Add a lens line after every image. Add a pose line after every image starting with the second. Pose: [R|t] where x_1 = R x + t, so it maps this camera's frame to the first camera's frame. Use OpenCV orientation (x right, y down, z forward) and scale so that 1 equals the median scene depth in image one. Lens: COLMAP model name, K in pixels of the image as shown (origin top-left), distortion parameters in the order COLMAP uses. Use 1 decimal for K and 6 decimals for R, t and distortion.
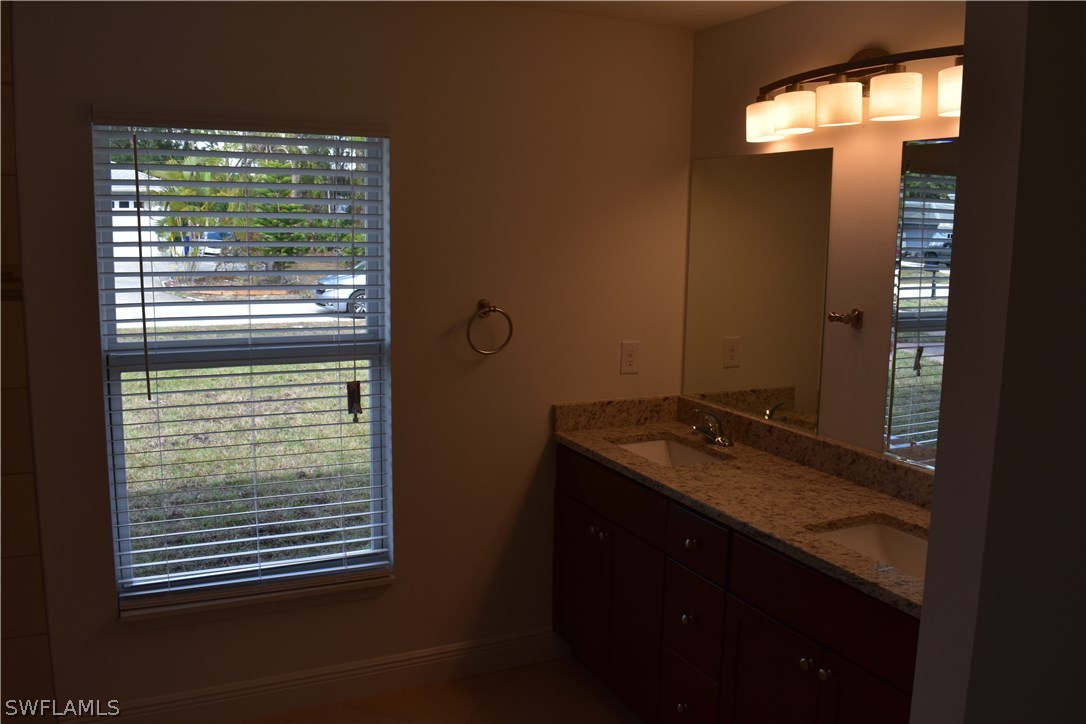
lens RADIAL K [[905.6, 0, 543.1], [0, 905.6, 361.2], [0, 0, 1]] dist [-0.098548, 0.027601]
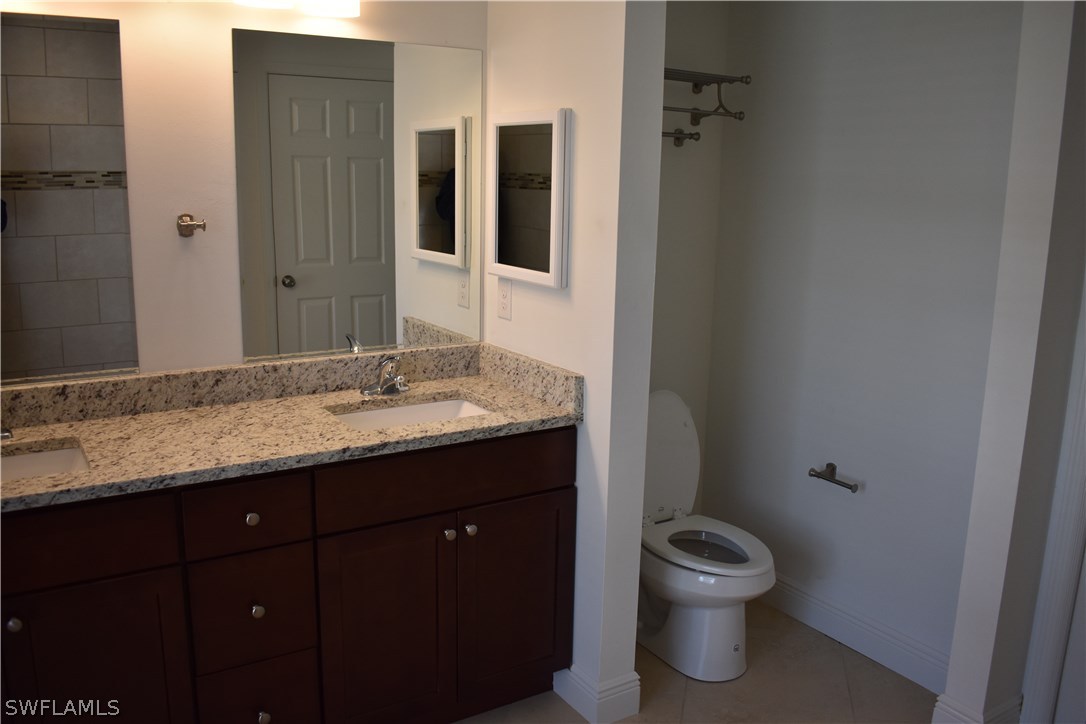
lens RADIAL K [[905.6, 0, 543.3], [0, 905.6, 360.5], [0, 0, 1]] dist [-0.098548, 0.027601]
pose [[-0.121544, -0.221728, 0.967504, -0.615720], [0.124421, 0.963639, 0.236472, -0.089828], [-0.984757, 0.149120, -0.089537, 0.809815]]
